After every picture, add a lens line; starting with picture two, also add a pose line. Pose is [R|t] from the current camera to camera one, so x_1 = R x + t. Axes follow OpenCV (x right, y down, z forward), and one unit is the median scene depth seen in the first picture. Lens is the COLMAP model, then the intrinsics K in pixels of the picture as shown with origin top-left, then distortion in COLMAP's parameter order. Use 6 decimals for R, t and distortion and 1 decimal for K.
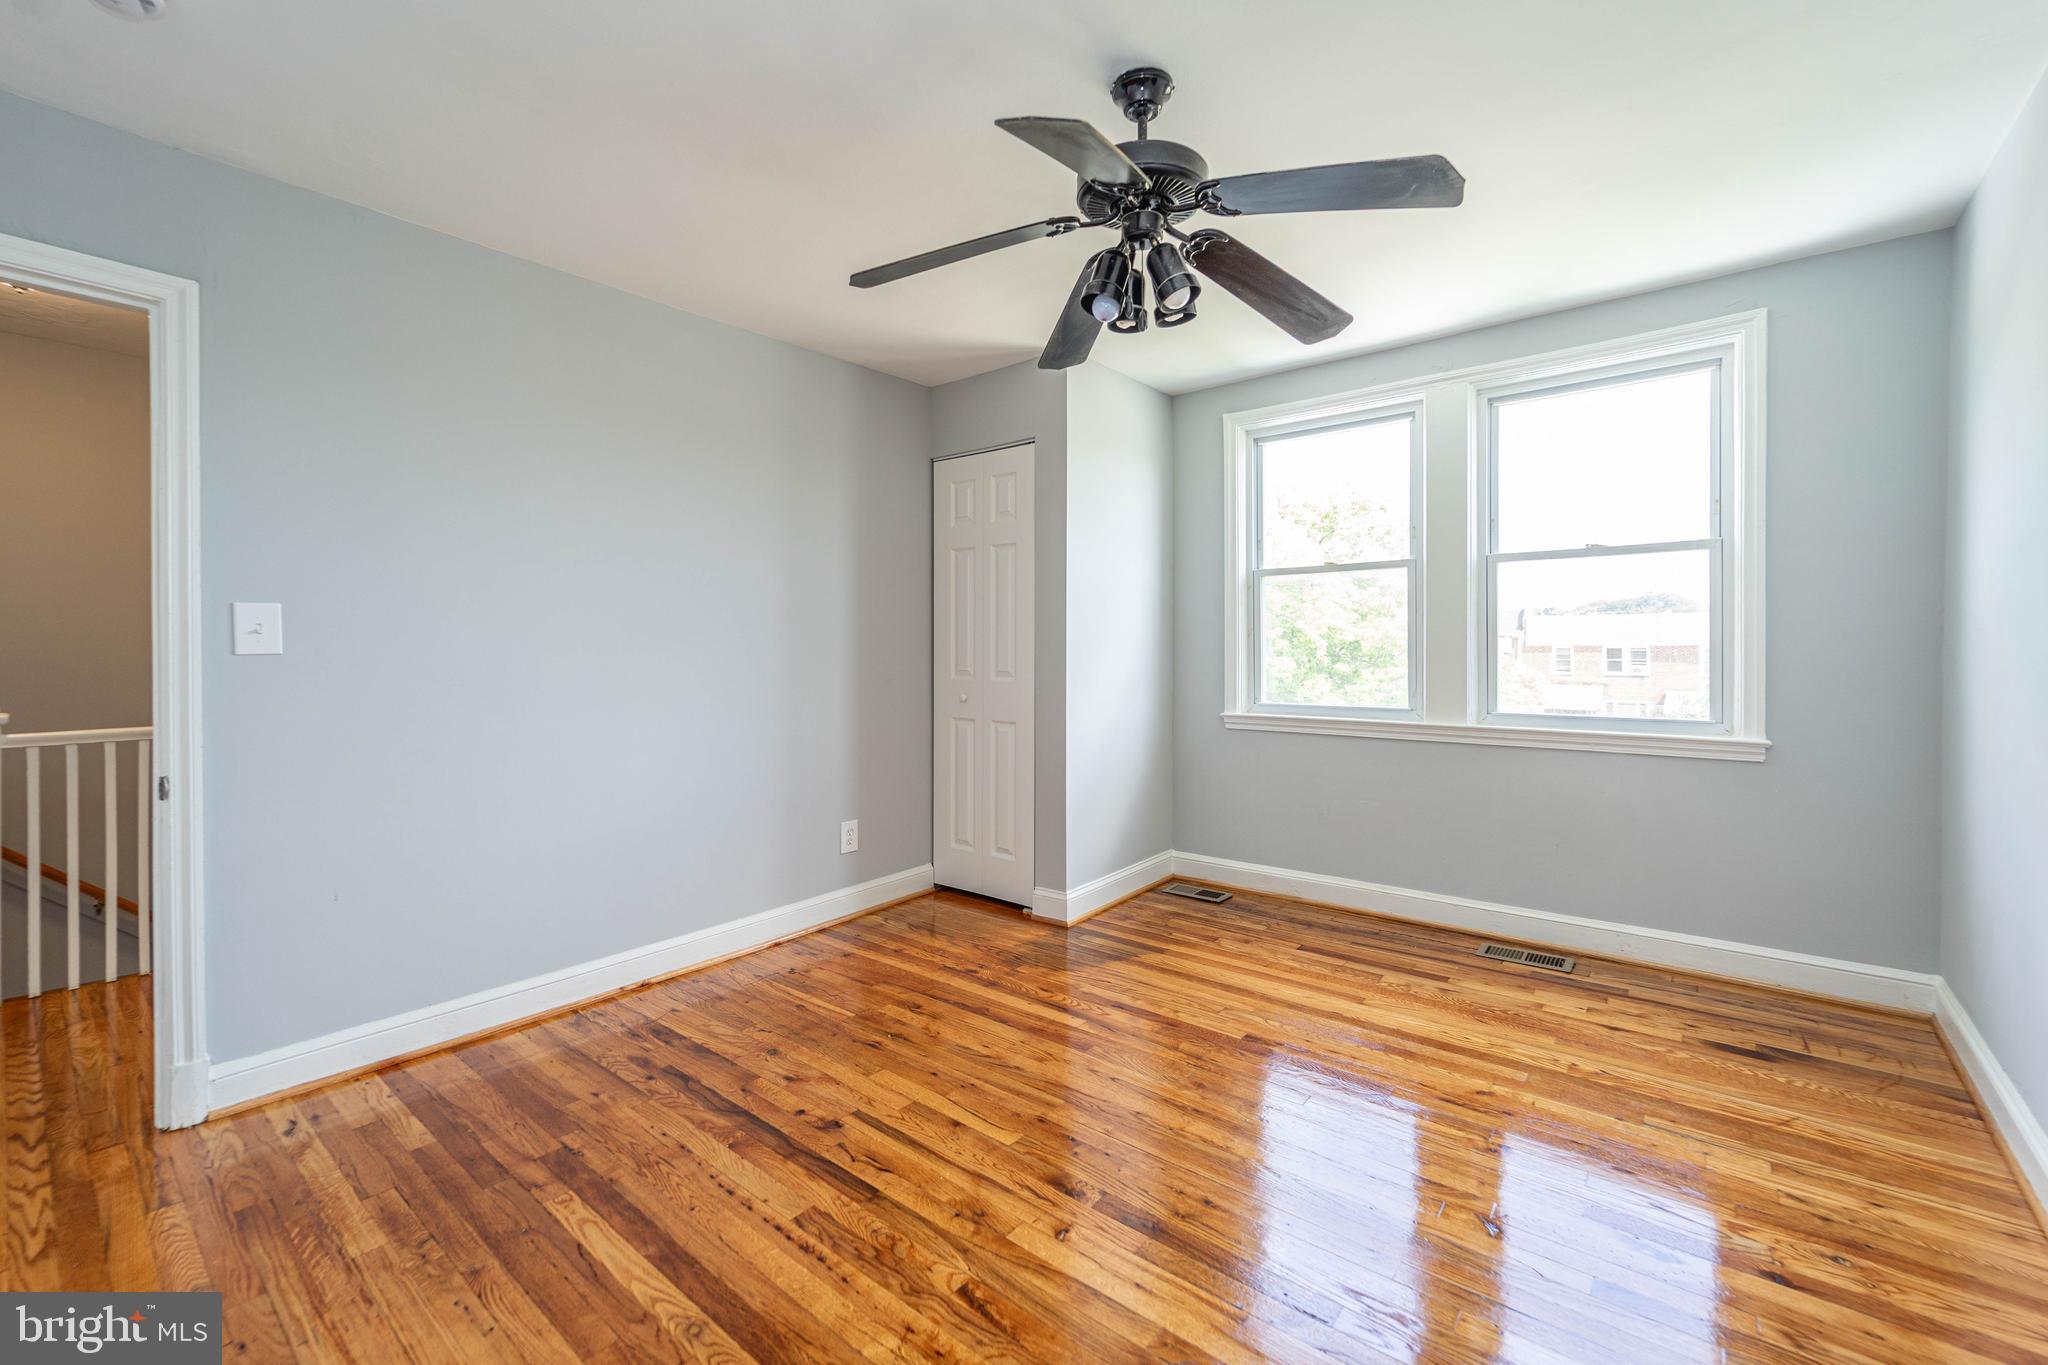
lens RADIAL K [[836.9, 0, 1015.6], [0, 836.9, 650.8], [0, 0, 1]] dist [-0.014178, -0.001842]
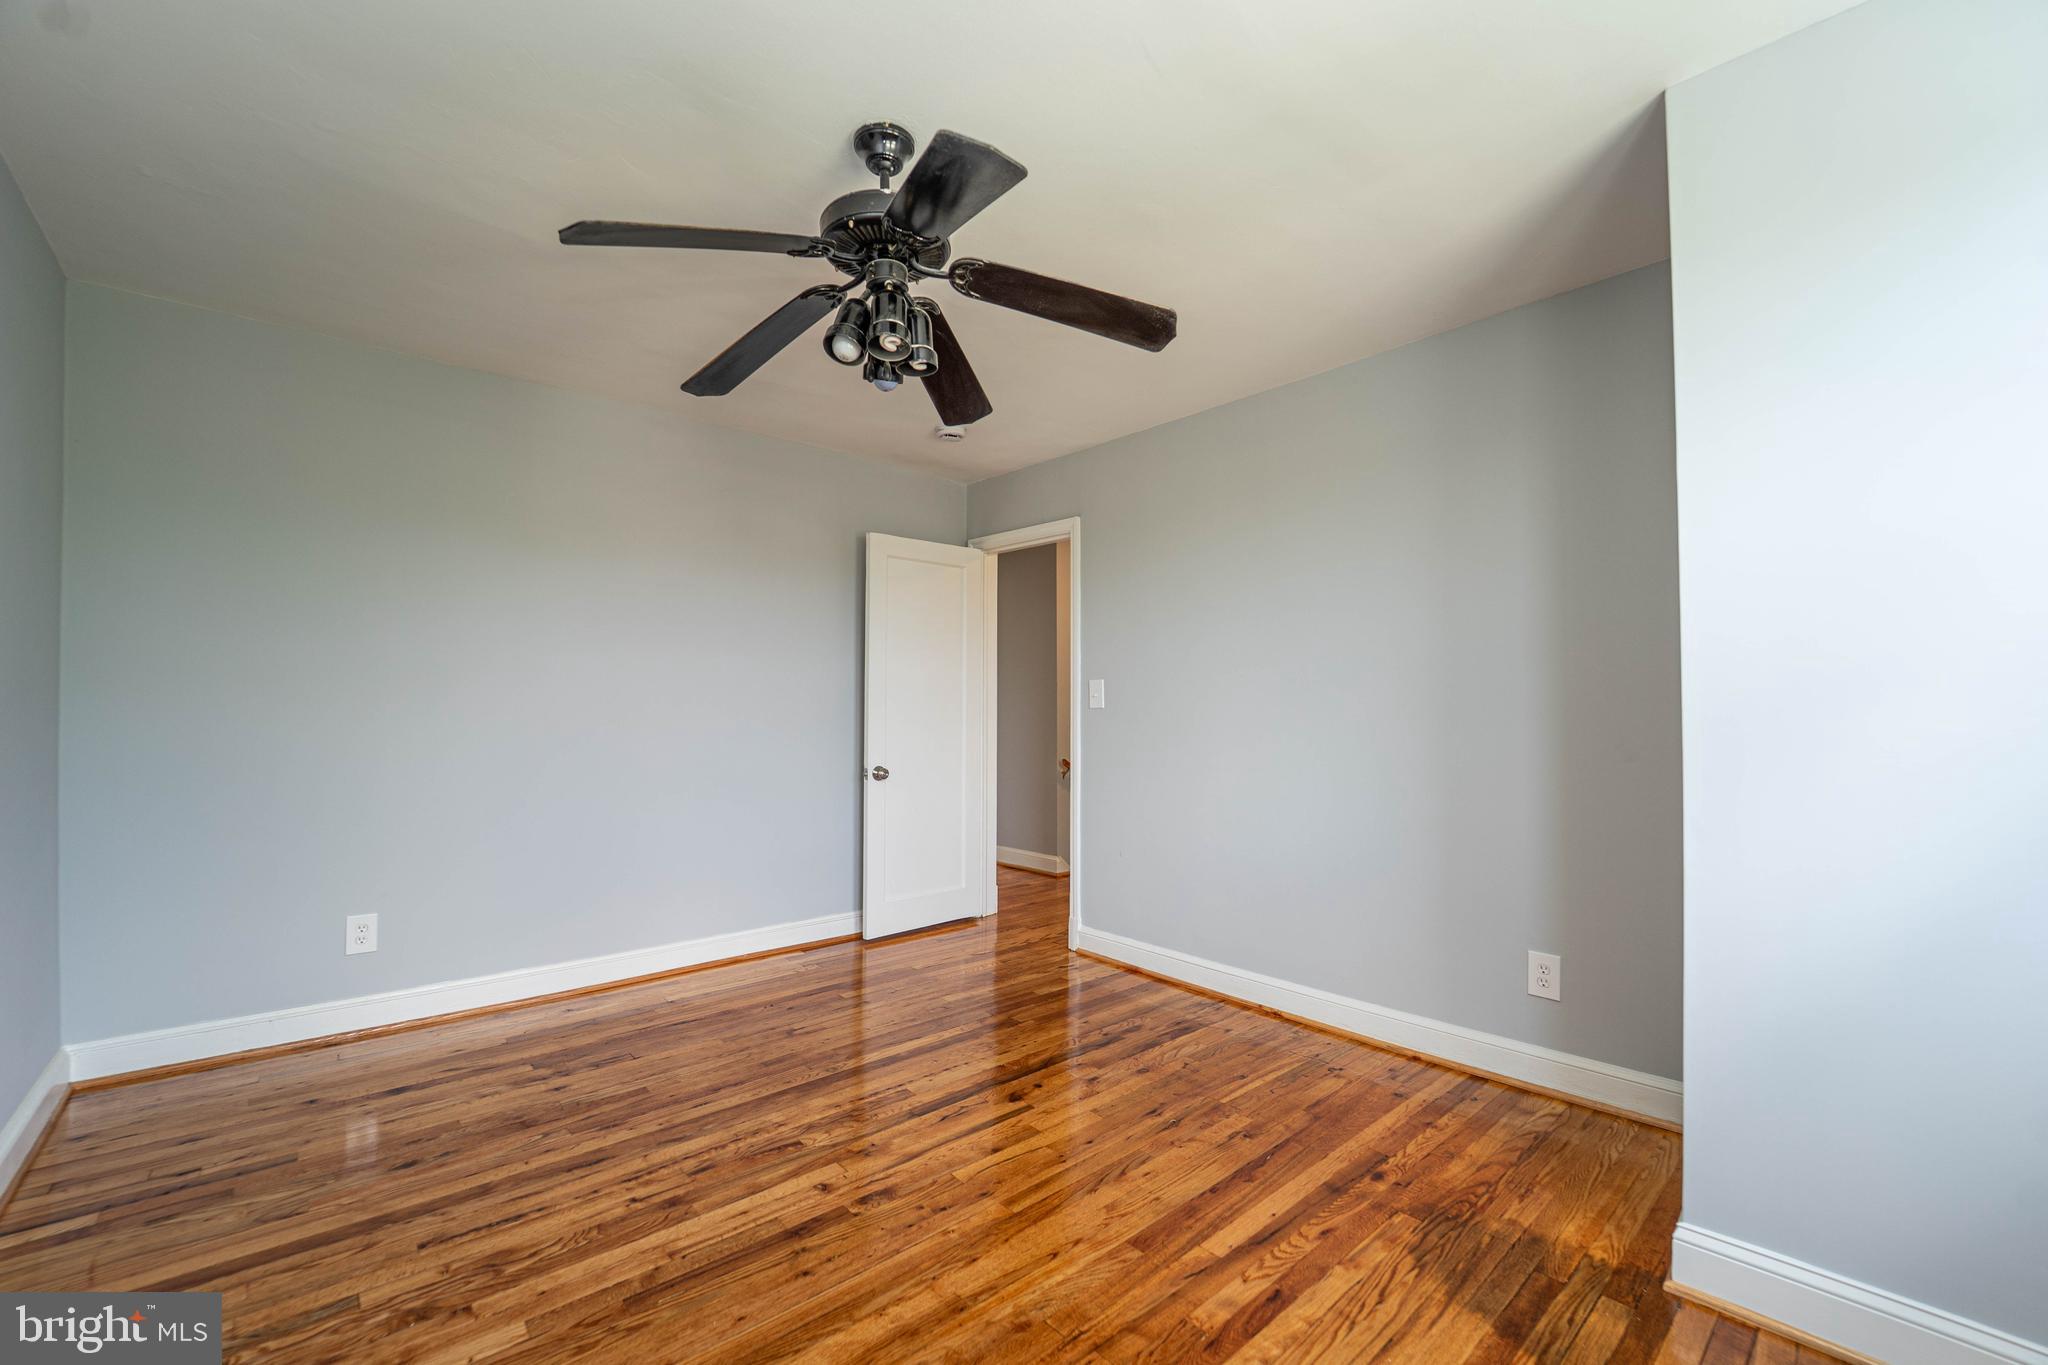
lens RADIAL K [[836.9, 0, 1006.3], [0, 836.9, 685.0], [0, 0, 1]] dist [-0.014178, -0.001842]
pose [[-0.162306, -0.019657, -0.986545, 0.793223], [-0.003314, 0.999807, -0.019377, -0.007968], [0.986735, 0.000125, -0.162340, 0.943219]]
